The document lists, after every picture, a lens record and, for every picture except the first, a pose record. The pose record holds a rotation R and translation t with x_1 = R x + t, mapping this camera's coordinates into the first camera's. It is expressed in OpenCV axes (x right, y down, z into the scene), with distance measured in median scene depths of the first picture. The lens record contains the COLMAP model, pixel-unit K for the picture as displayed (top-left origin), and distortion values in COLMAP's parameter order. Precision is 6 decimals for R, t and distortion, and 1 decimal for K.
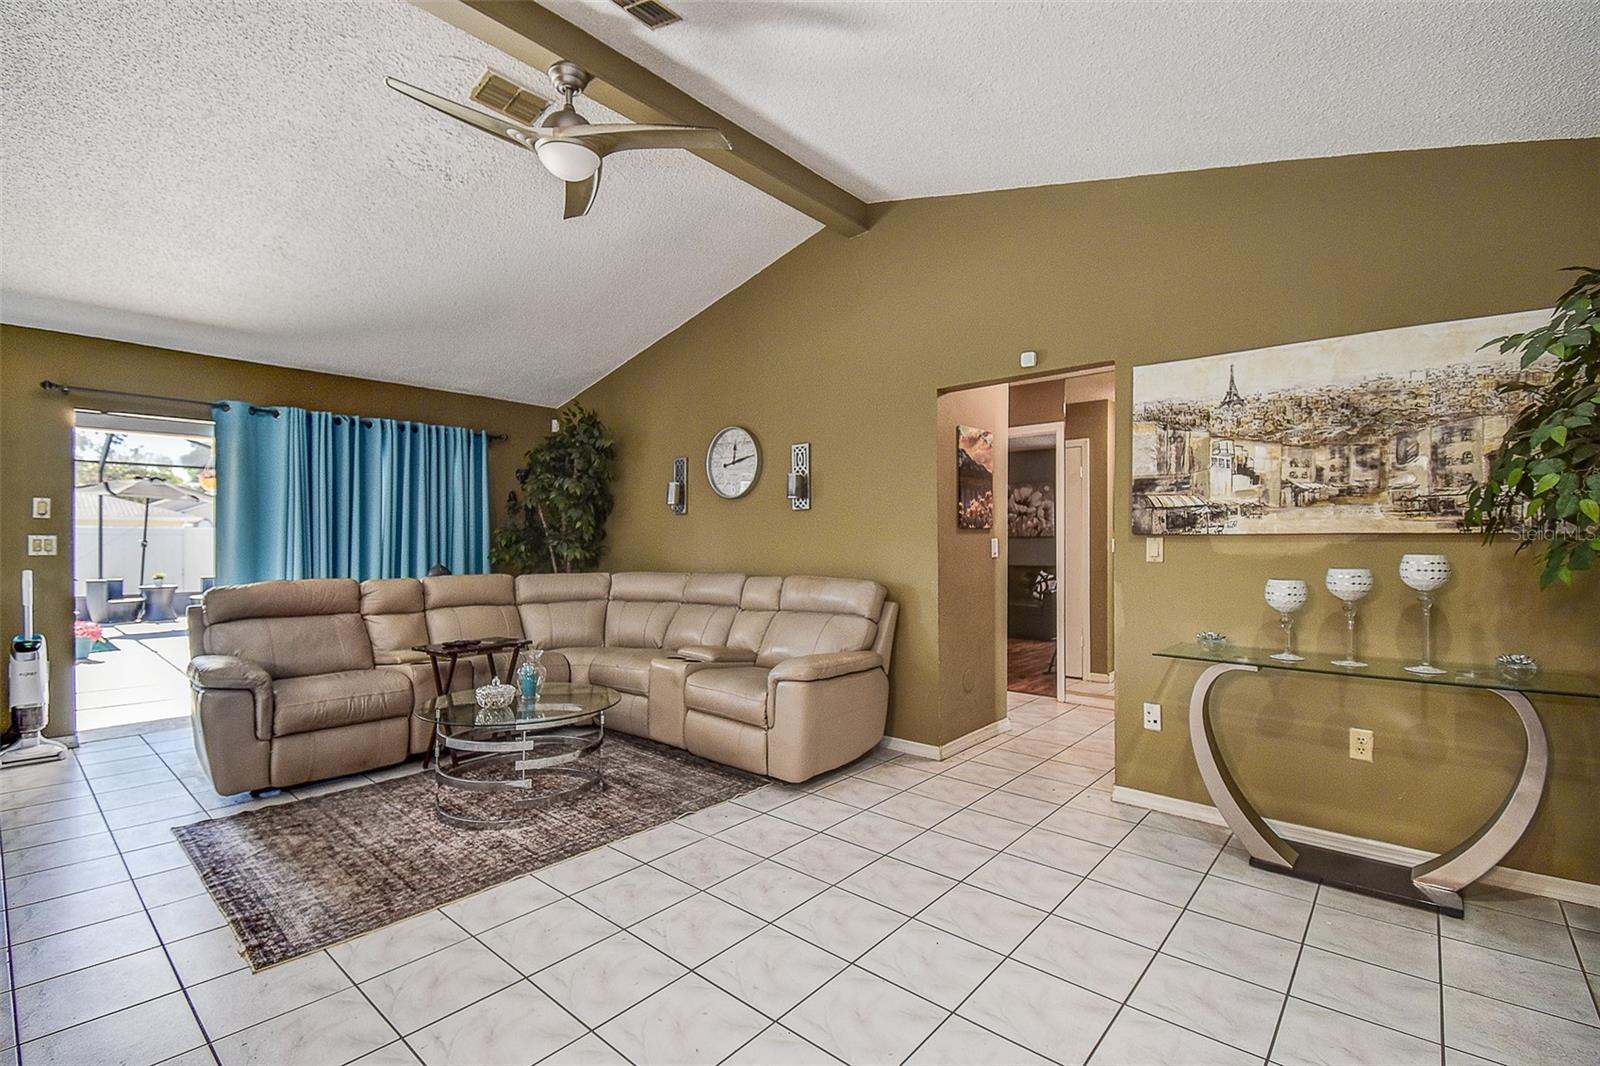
lens RADIAL K [[710.0, 0, 805.4], [0, 710.0, 538.1], [0, 0, 1]] dist [0.005027, -0.000558]
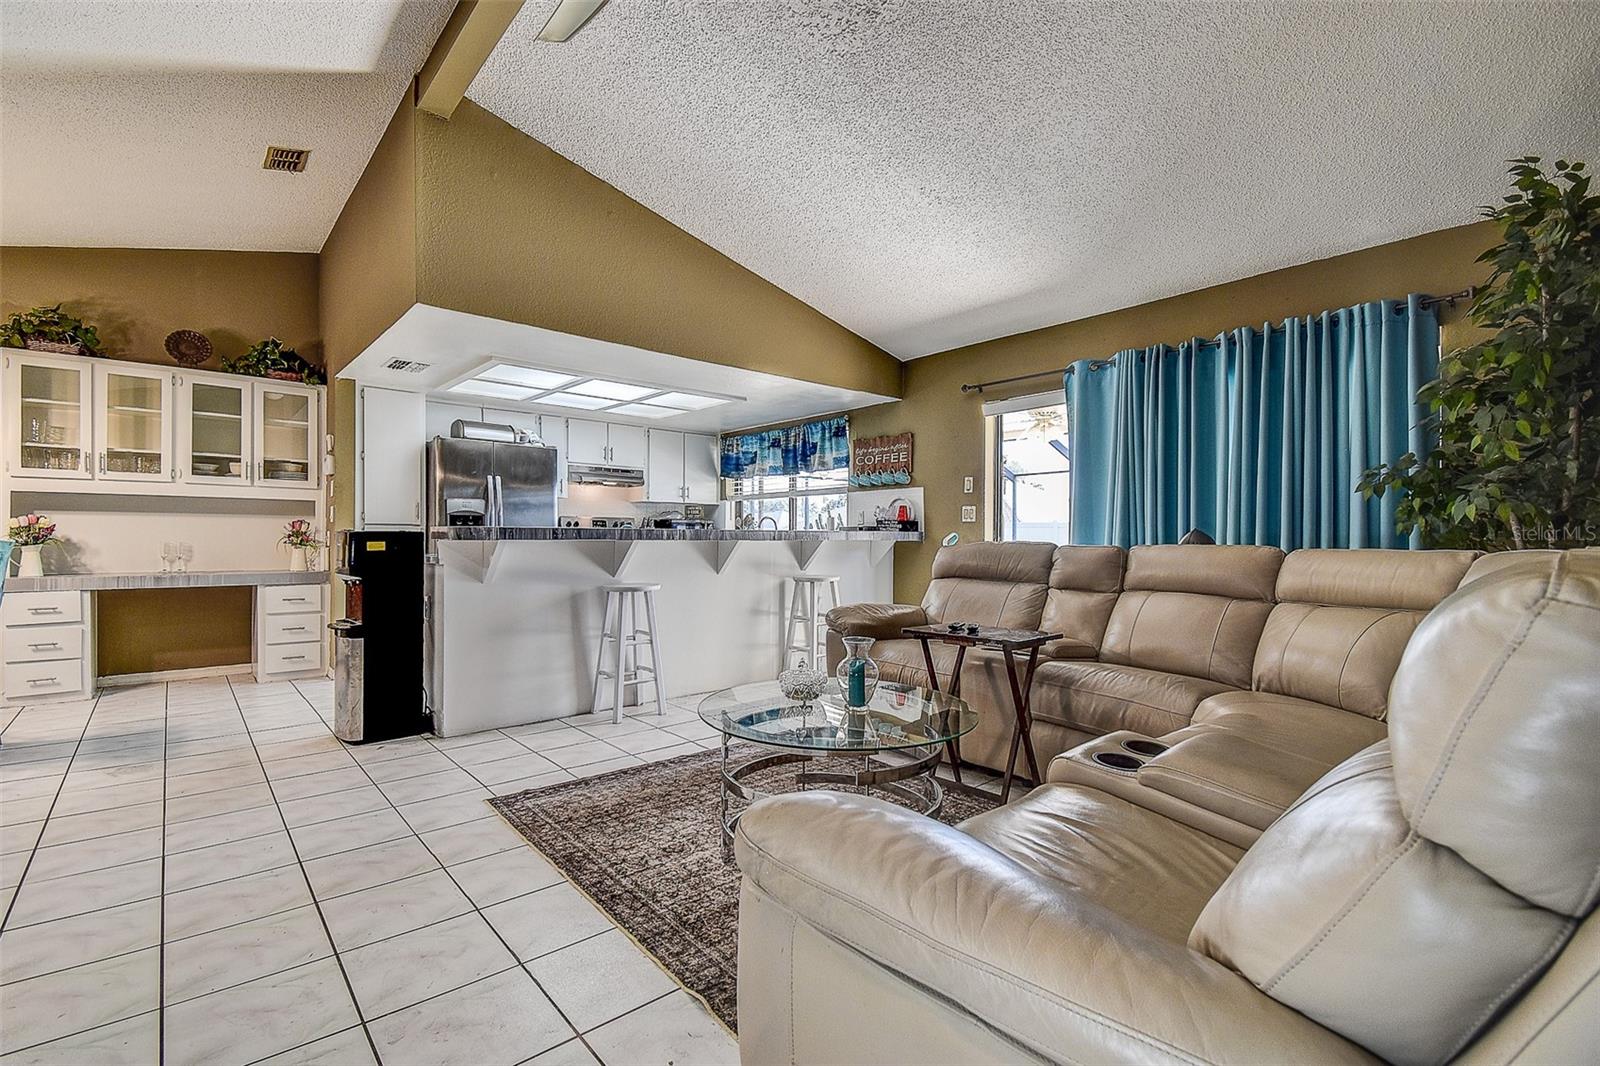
lens RADIAL K [[710.0, 0, 809.8], [0, 710.0, 537.6], [0, 0, 1]] dist [0.005027, -0.000558]
pose [[-0.134527, -0.004302, -0.990901, 0.321982], [-0.001191, 0.999991, -0.004180, 0.080177], [0.990909, 0.000618, -0.134531, 1.204744]]
